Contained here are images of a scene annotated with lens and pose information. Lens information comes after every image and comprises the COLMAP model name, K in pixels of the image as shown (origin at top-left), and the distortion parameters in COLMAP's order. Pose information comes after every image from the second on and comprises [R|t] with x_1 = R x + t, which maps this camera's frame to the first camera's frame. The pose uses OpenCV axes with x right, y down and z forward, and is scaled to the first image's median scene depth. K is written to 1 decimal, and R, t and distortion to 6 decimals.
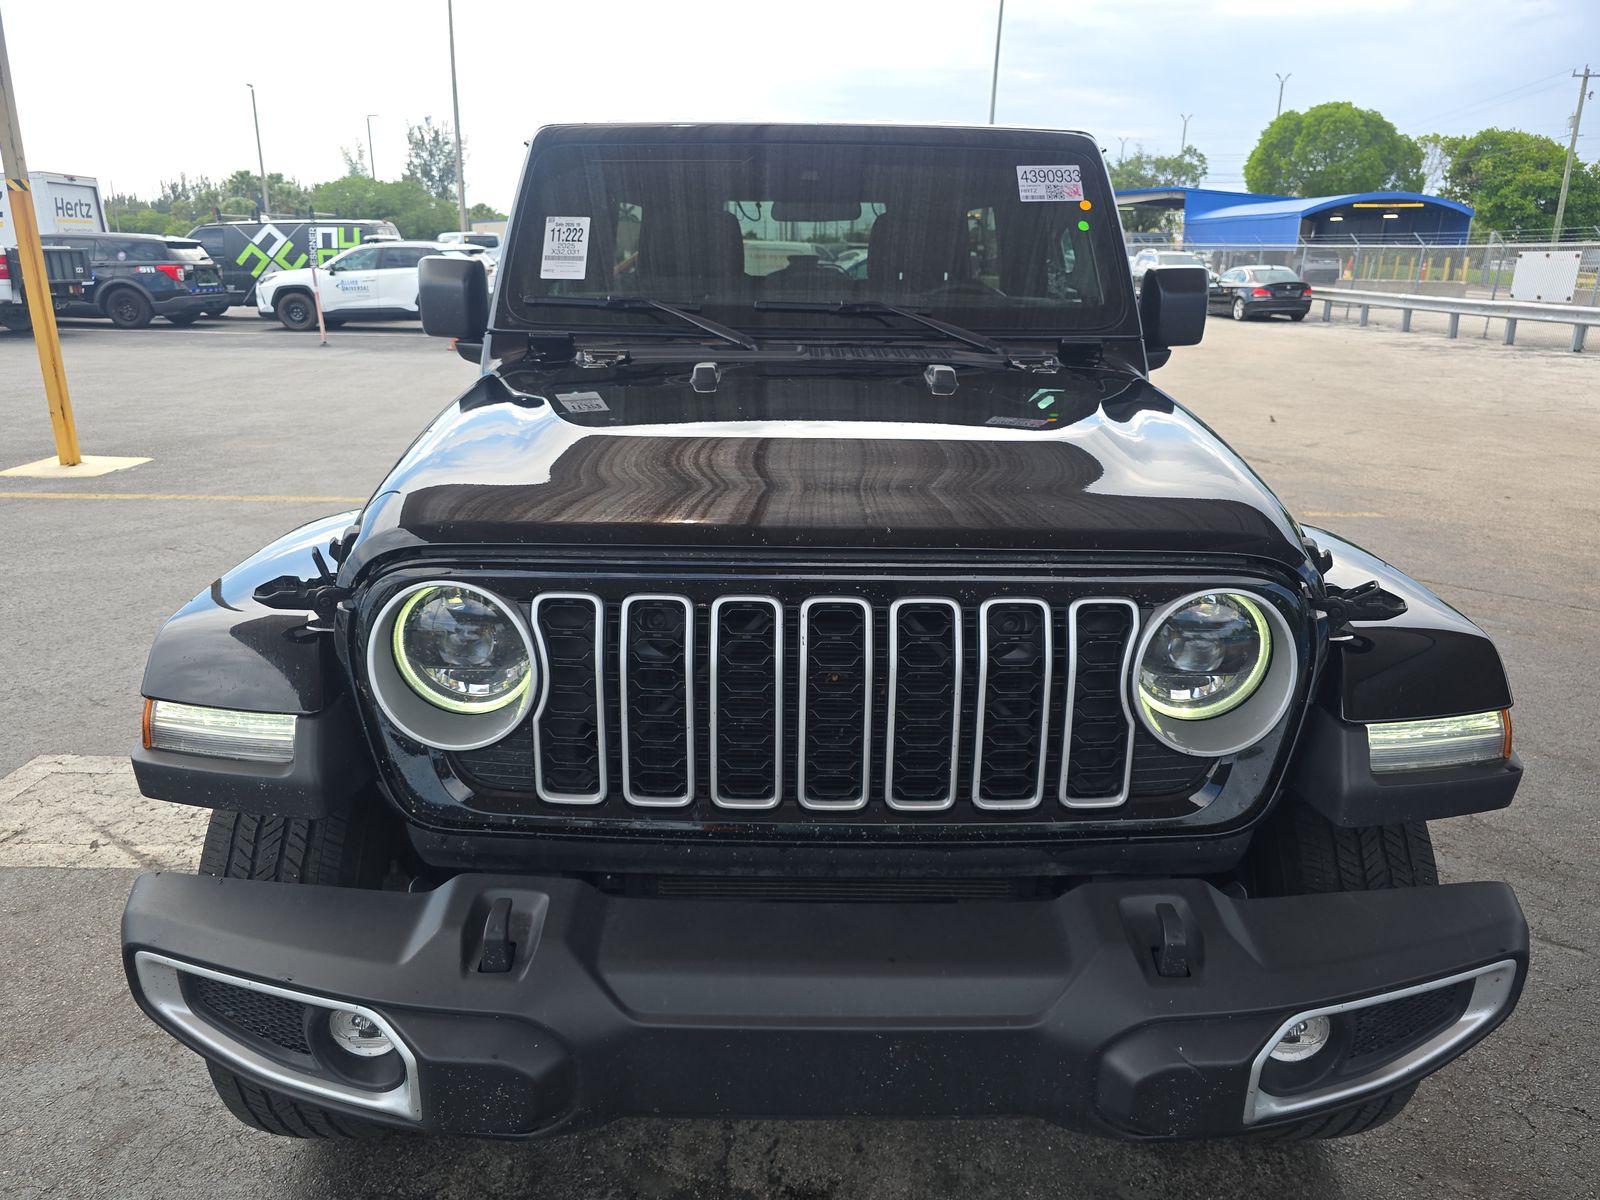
lens RADIAL K [[1069.0, 0, 800.0], [0, 1069.0, 600.0], [0, 0, 1]] dist [0.023970, -0.001899]
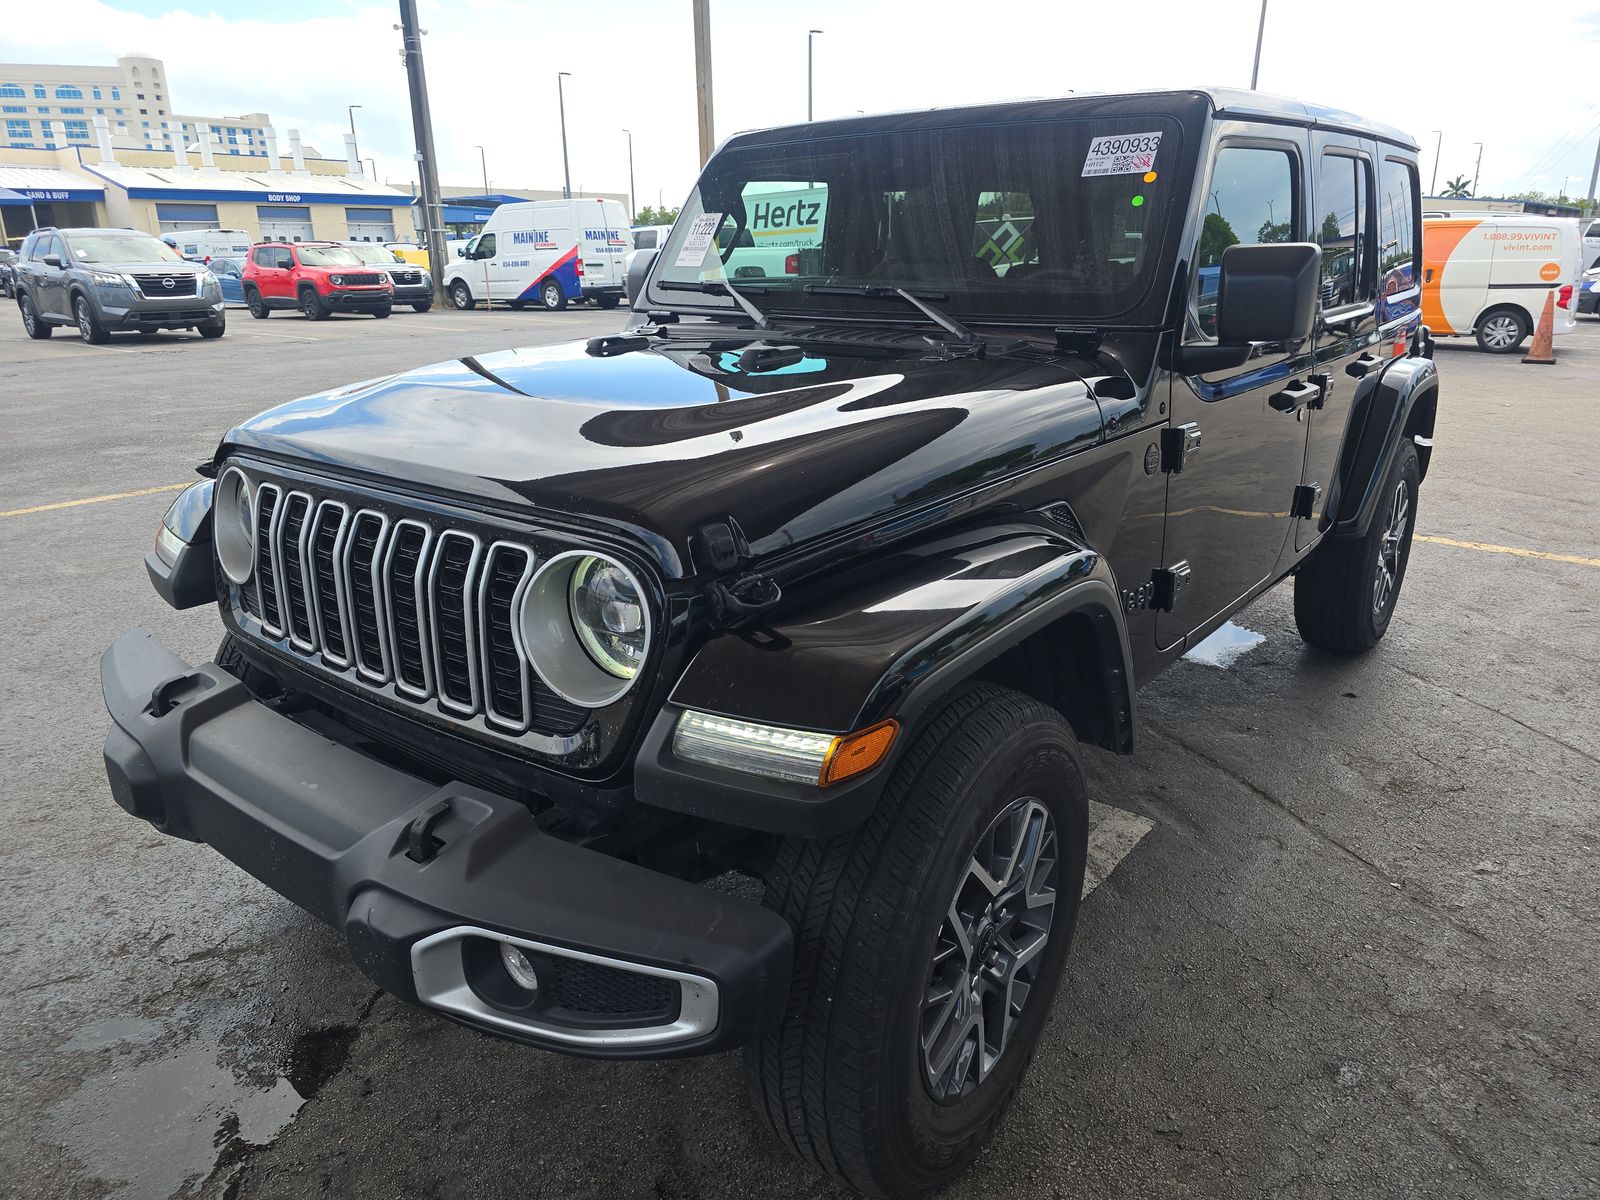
lens RADIAL K [[1114.0, 0, 800.0], [0, 1114.0, 600.0], [0, 0, 1]] dist [0.007570, -0.001756]
pose [[0.773285, 0.171662, -0.610379, 0.681046], [-0.173391, 0.983211, 0.056849, -0.033690], [0.609891, 0.061874, 0.790066, 0.137661]]
